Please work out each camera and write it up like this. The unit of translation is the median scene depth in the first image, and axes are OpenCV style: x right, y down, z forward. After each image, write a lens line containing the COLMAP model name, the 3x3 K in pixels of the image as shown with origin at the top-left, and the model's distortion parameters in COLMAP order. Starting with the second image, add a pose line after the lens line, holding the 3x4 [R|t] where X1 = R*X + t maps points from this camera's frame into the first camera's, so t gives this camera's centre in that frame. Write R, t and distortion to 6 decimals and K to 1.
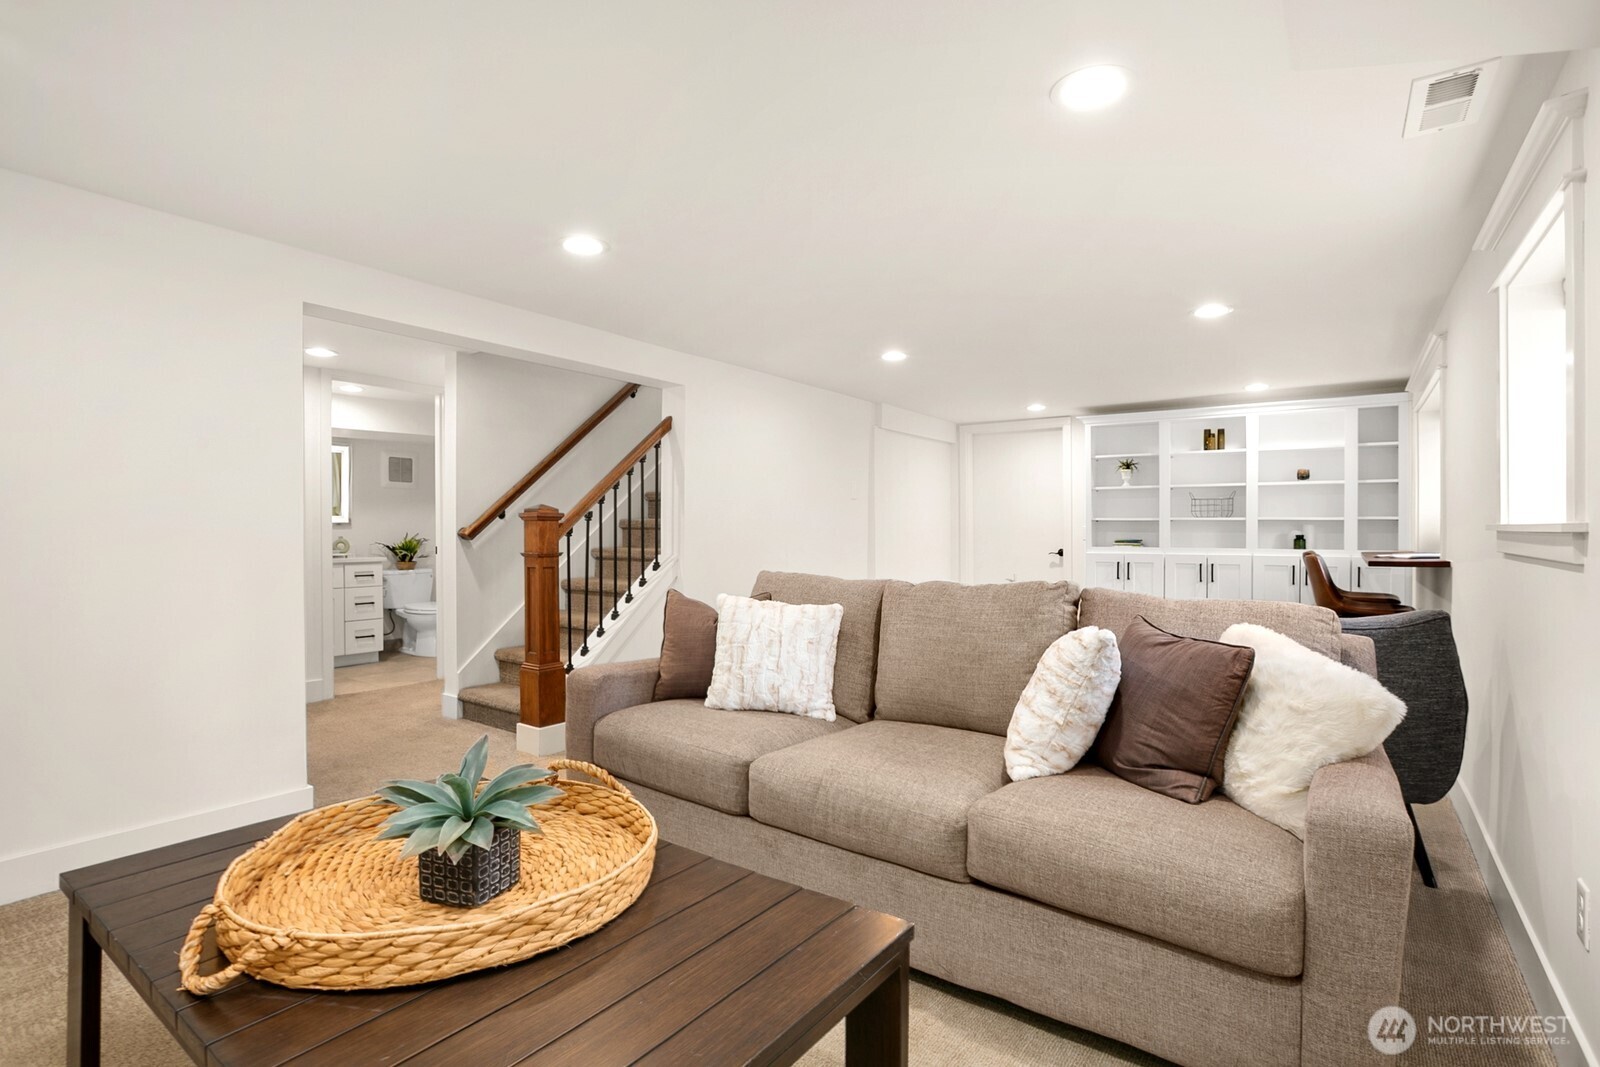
lens RADIAL K [[761.2, 0, 792.9], [0, 761.2, 536.1], [0, 0, 1]] dist [-0.029125, -0.000151]
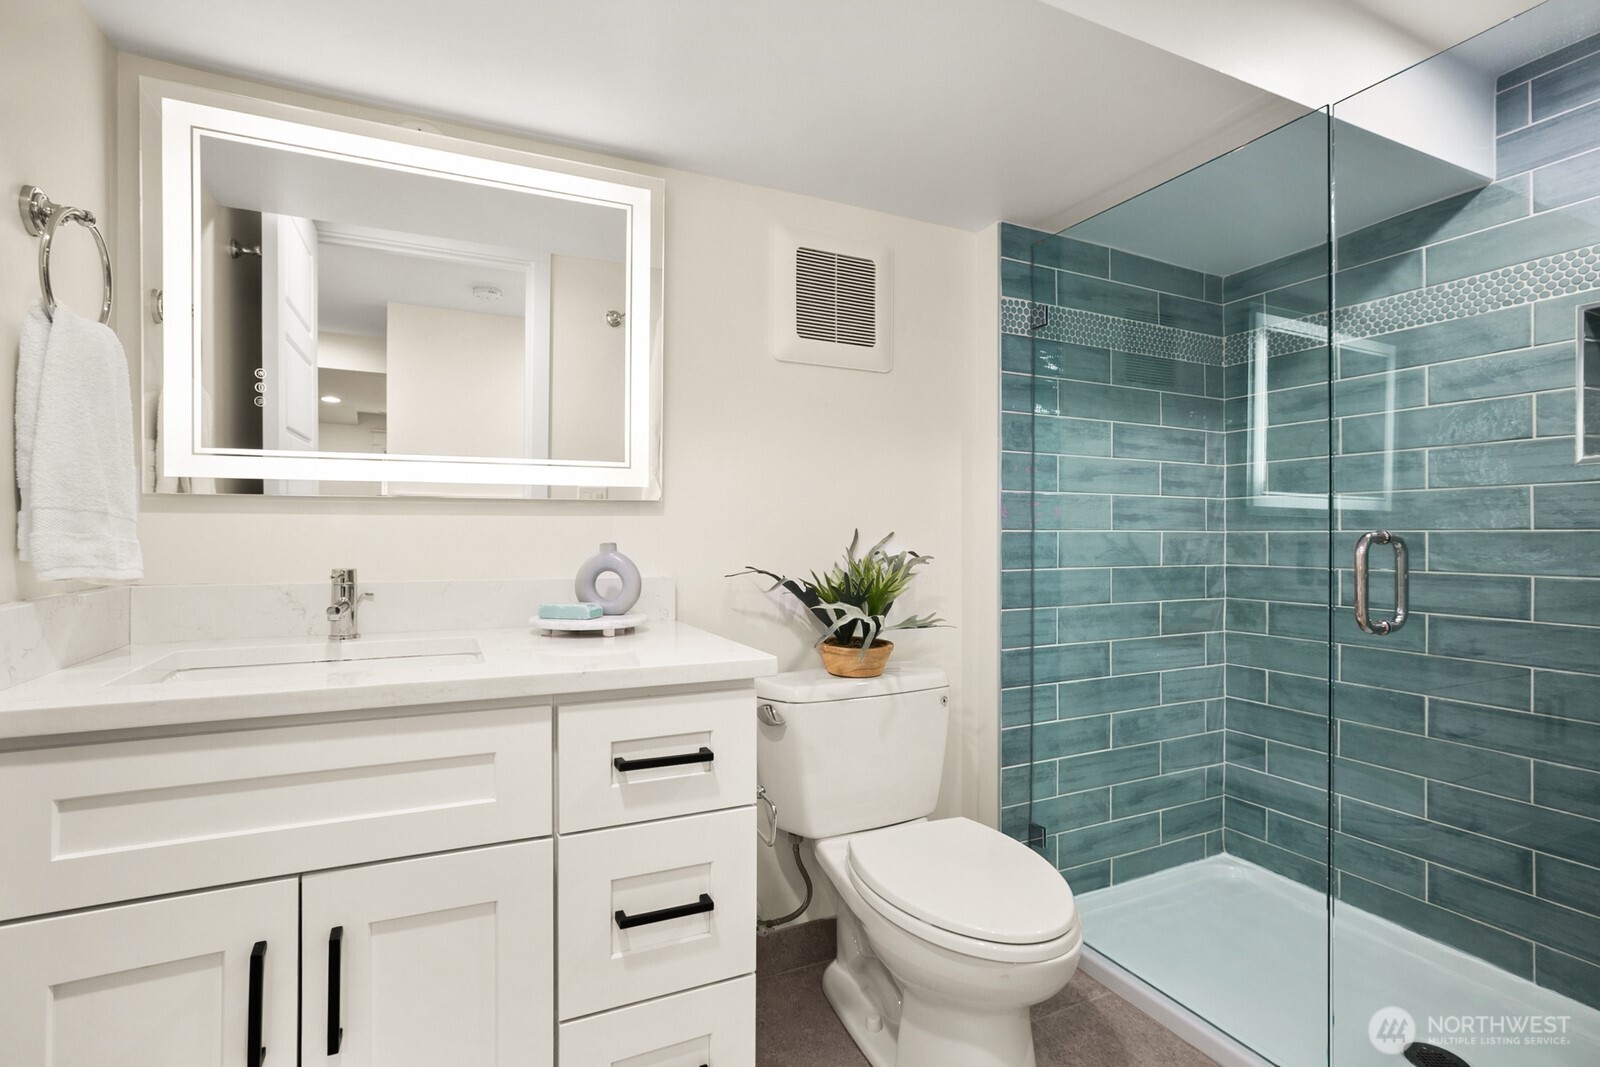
lens RADIAL K [[761.2, 0, 802.1], [0, 761.2, 538.2], [0, 0, 1]] dist [-0.029125, -0.000151]
pose [[0.874015, 0.004865, -0.485874, -0.406865], [-0.006866, 0.999974, -0.002339, -0.001156], [0.485850, 0.005380, 0.874026, 0.773600]]
